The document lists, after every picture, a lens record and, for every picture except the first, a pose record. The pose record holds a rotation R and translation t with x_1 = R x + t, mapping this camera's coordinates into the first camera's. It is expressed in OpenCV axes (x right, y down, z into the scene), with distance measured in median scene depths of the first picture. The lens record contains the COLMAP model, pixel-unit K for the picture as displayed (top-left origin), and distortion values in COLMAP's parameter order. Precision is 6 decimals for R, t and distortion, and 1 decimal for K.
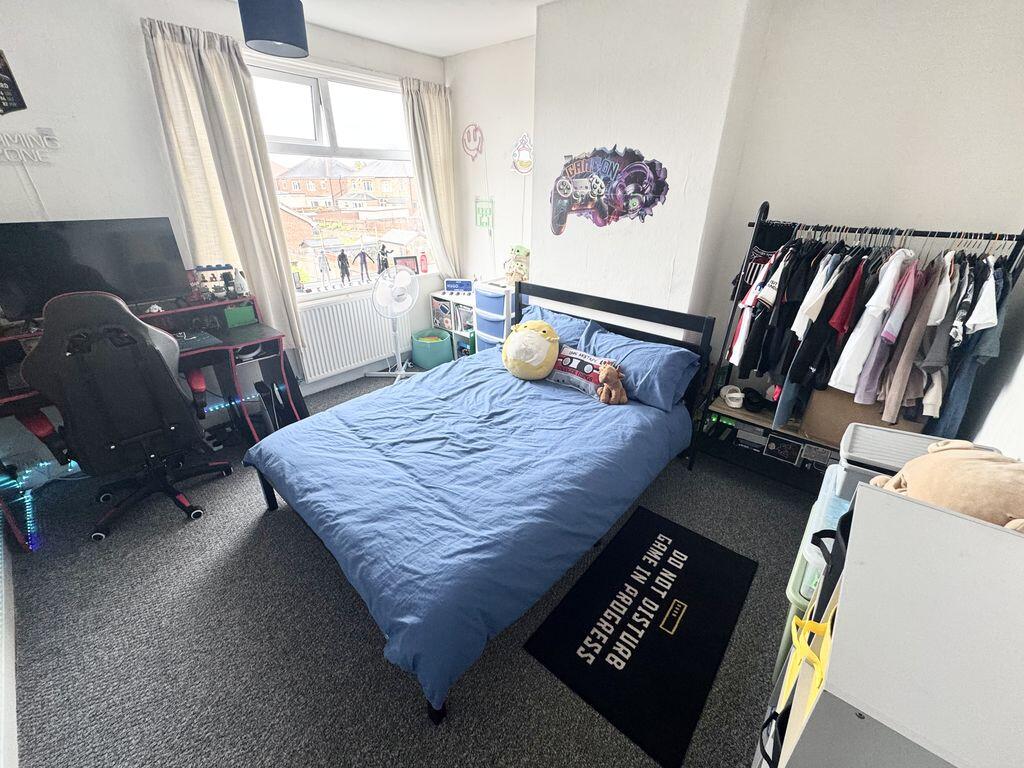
lens RADIAL K [[412.4, 0, 512.6], [0, 412.4, 382.4], [0, 0, 1]] dist [-0.004383, 0.000546]
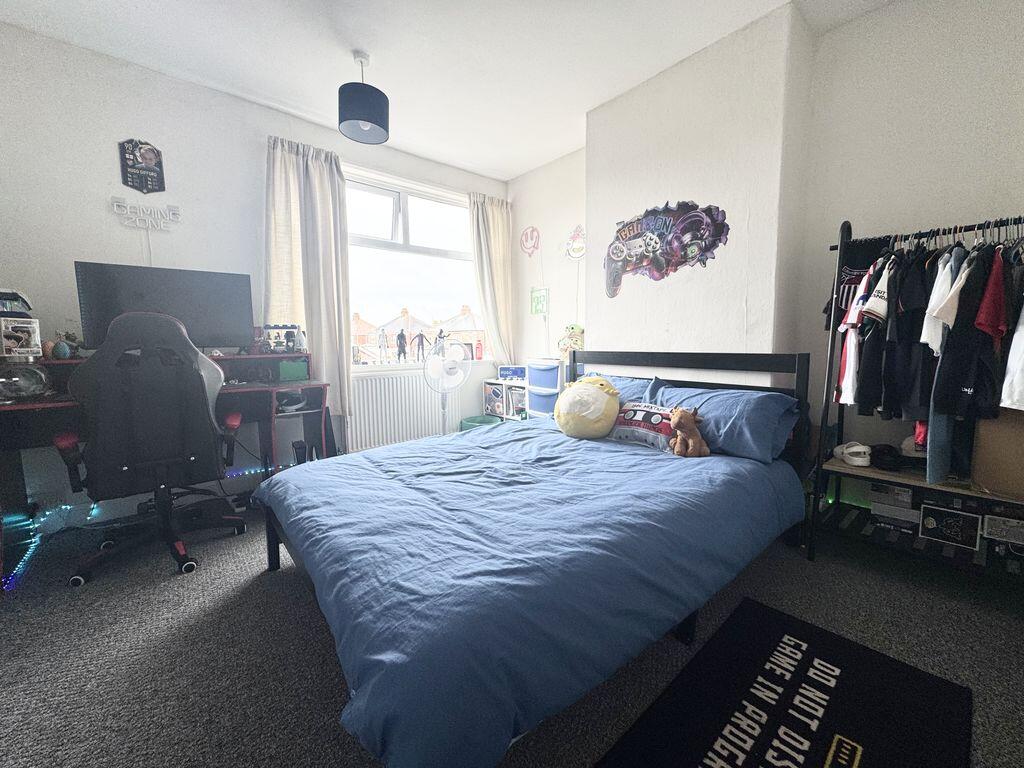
lens RADIAL K [[412.4, 0, 511.8], [0, 412.4, 380.5], [0, 0, 1]] dist [-0.004383, 0.000546]
pose [[0.989947, -0.005875, -0.141318, 0.012127], [-0.042395, 0.940871, -0.336101, 0.203916], [0.134937, 0.338713, 0.931163, 0.161279]]
